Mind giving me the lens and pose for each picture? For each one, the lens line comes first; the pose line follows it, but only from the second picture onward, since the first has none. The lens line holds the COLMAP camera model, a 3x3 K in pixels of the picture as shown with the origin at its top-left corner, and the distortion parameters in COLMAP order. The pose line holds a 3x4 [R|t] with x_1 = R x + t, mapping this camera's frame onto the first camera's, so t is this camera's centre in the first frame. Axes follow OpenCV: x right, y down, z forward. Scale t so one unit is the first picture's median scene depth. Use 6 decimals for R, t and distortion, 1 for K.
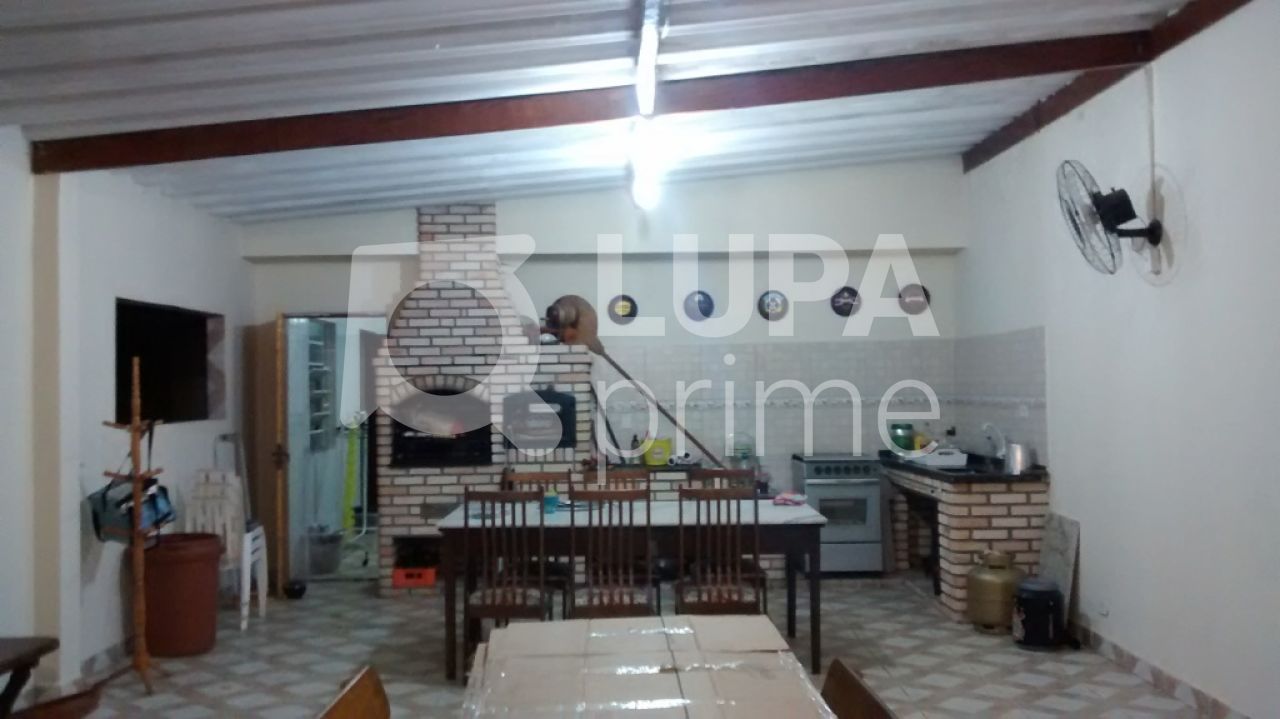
lens RADIAL K [[1392.7, 0, 640.0], [0, 1392.7, 359.5], [0, 0, 1]] dist [0.071926, -0.009415]
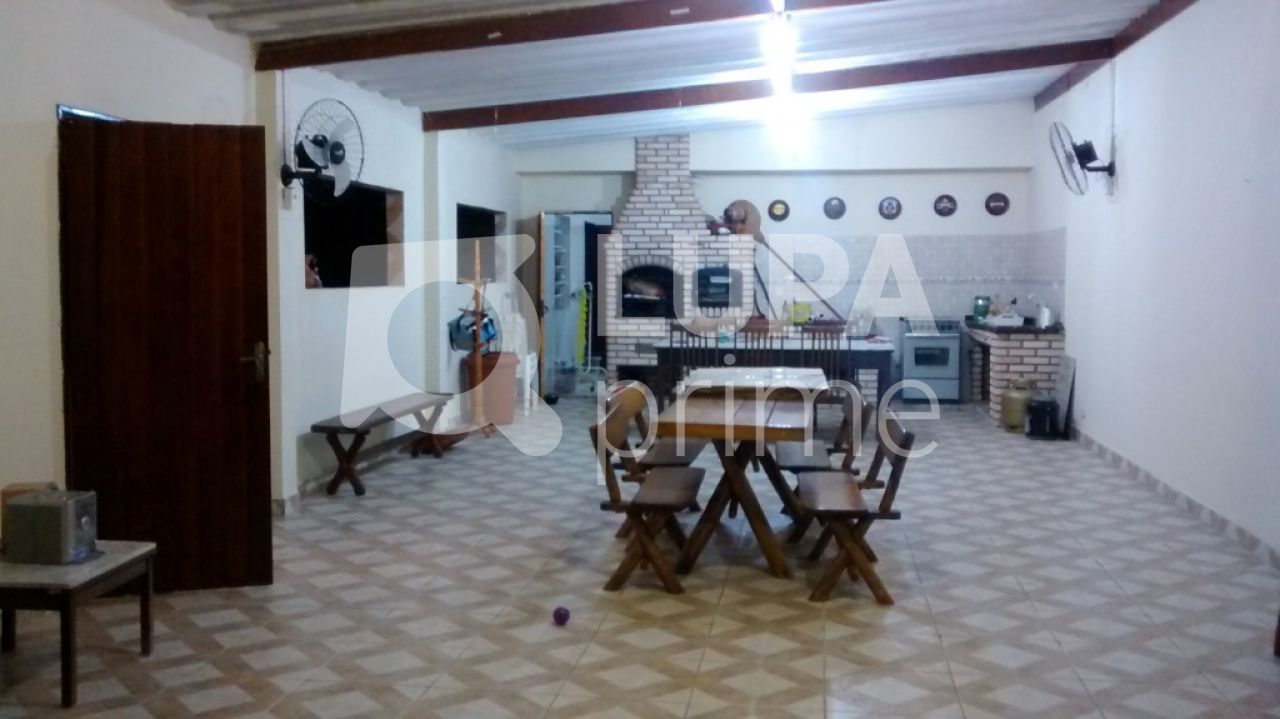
lens RADIAL K [[1392.7, 0, 640.0], [0, 1392.7, 359.5], [0, 0, 1]] dist [0.071926, -0.009415]
pose [[0.991530, 0.024710, -0.127508, 0.034325], [-0.014382, 0.996587, 0.081291, 0.001303], [0.129081, -0.078769, 0.988501, -0.444085]]
